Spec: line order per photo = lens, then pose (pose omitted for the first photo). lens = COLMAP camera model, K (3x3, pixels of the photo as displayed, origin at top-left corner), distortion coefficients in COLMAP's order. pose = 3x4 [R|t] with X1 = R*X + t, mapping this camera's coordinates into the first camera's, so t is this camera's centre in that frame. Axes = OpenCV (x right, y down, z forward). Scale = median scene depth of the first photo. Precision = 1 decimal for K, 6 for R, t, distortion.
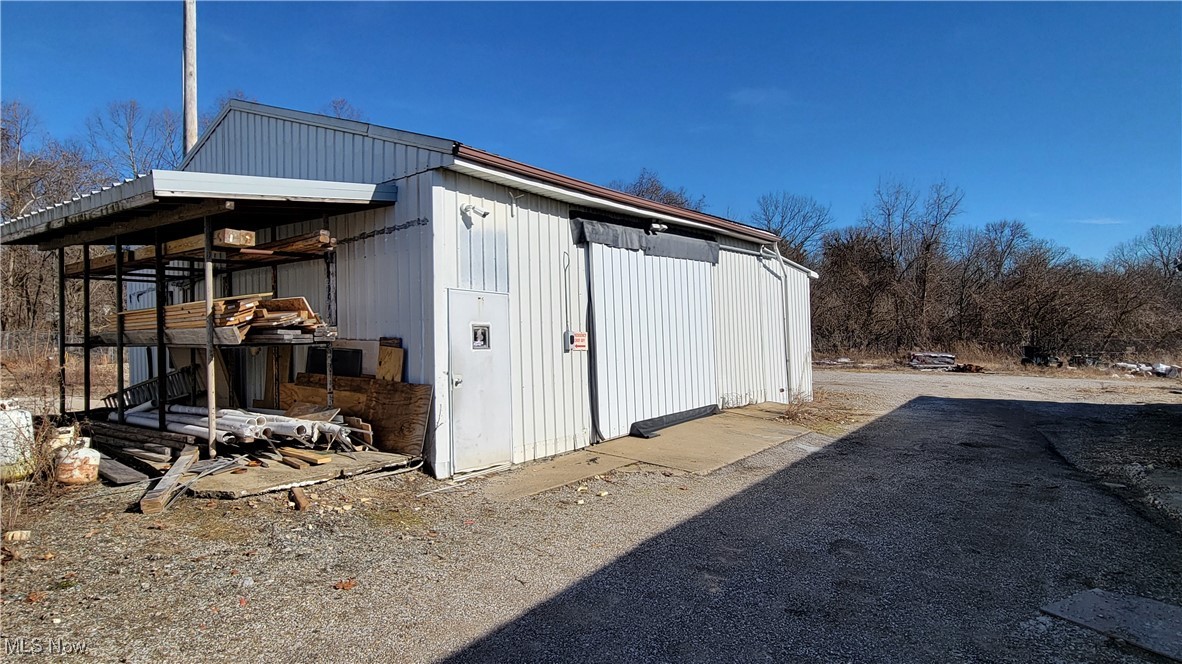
lens RADIAL K [[624.4, 0, 609.9], [0, 624.4, 330.0], [0, 0, 1]] dist [-0.001491, 0.000121]
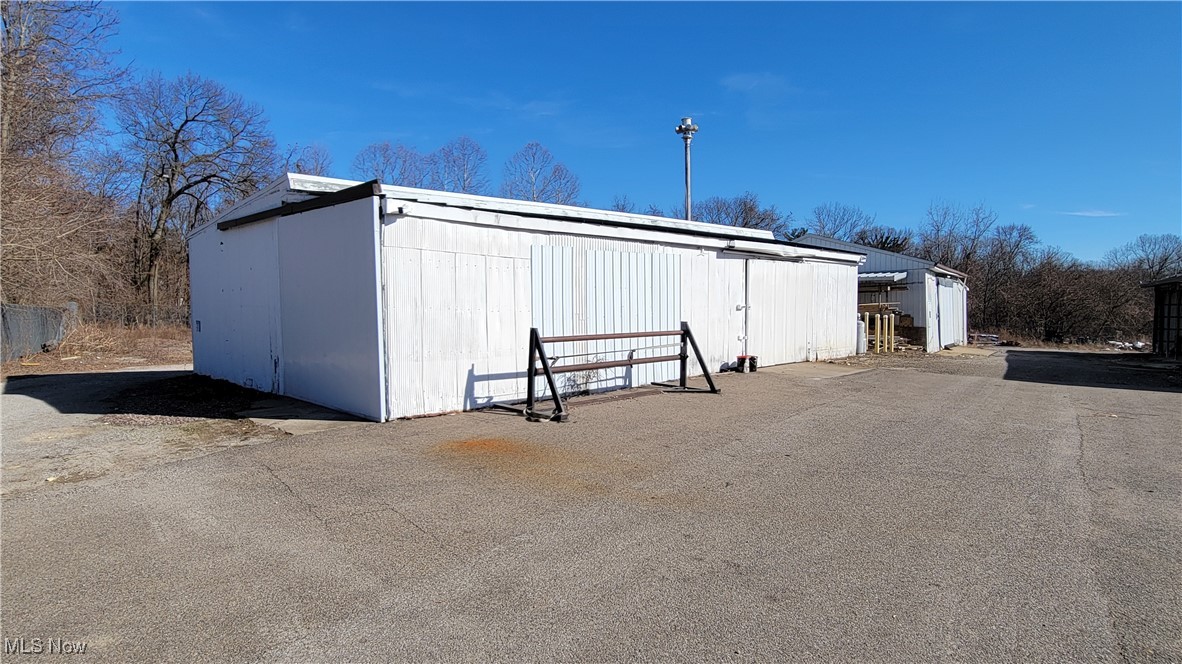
lens RADIAL K [[624.4, 0, 609.9], [0, 624.4, 330.0], [0, 0, 1]] dist [-0.001491, 0.000121]
pose [[0.999942, 0.007608, 0.007566, -0.357551], [-0.007742, 0.999812, 0.017790, 0.008657], [-0.007429, -0.017847, 0.999813, -0.438838]]
